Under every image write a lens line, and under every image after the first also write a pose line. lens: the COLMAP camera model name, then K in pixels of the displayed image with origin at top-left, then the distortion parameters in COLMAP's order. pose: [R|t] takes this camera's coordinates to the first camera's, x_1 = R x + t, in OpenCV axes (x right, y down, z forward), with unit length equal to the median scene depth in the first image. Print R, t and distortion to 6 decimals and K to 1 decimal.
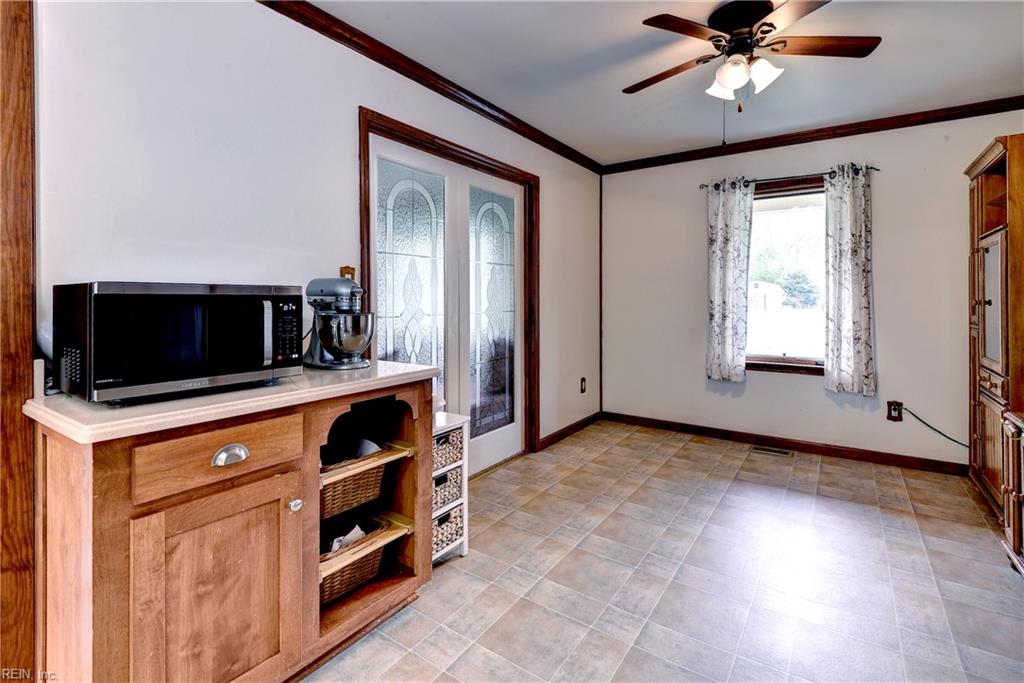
lens RADIAL K [[484.3, 0, 511.1], [0, 484.3, 303.2], [0, 0, 1]] dist [0.015126, -0.009022]
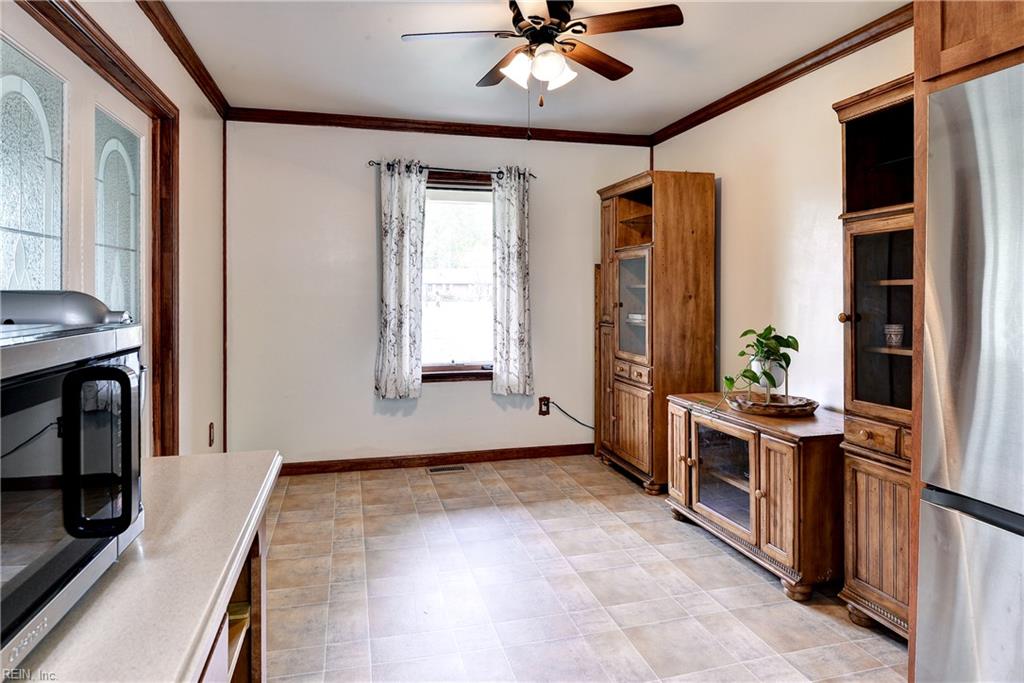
lens RADIAL K [[618.5, 0, 505.0], [0, 618.5, 298.0], [0, 0, 1]] dist [0.002513, -0.012818]
pose [[0.651806, -0.011648, 0.758297, -0.328979], [0.006995, 0.999932, 0.009346, -0.031468], [-0.758354, -0.000787, 0.651843, 0.209830]]
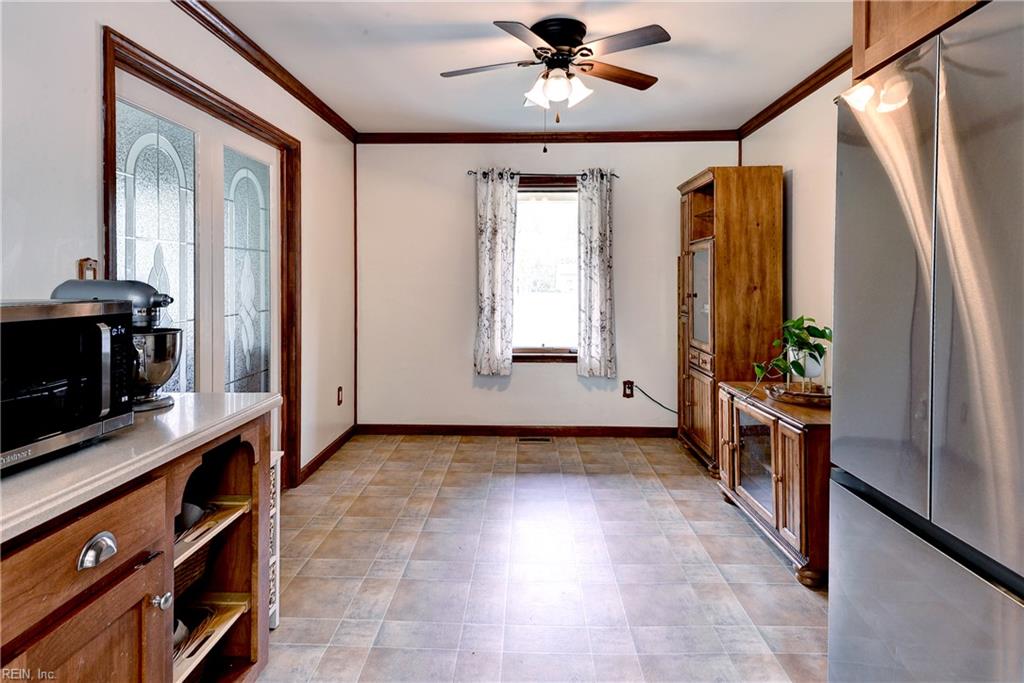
lens RADIAL K [[593.8, 0, 511.4], [0, 593.8, 289.0], [0, 0, 1]] dist [0.039681, -0.020447]
pose [[0.837502, -0.007628, 0.546382, -0.232827], [0.004411, 0.999964, 0.007200, -0.028688], [-0.546417, -0.003620, 0.837505, -0.023041]]
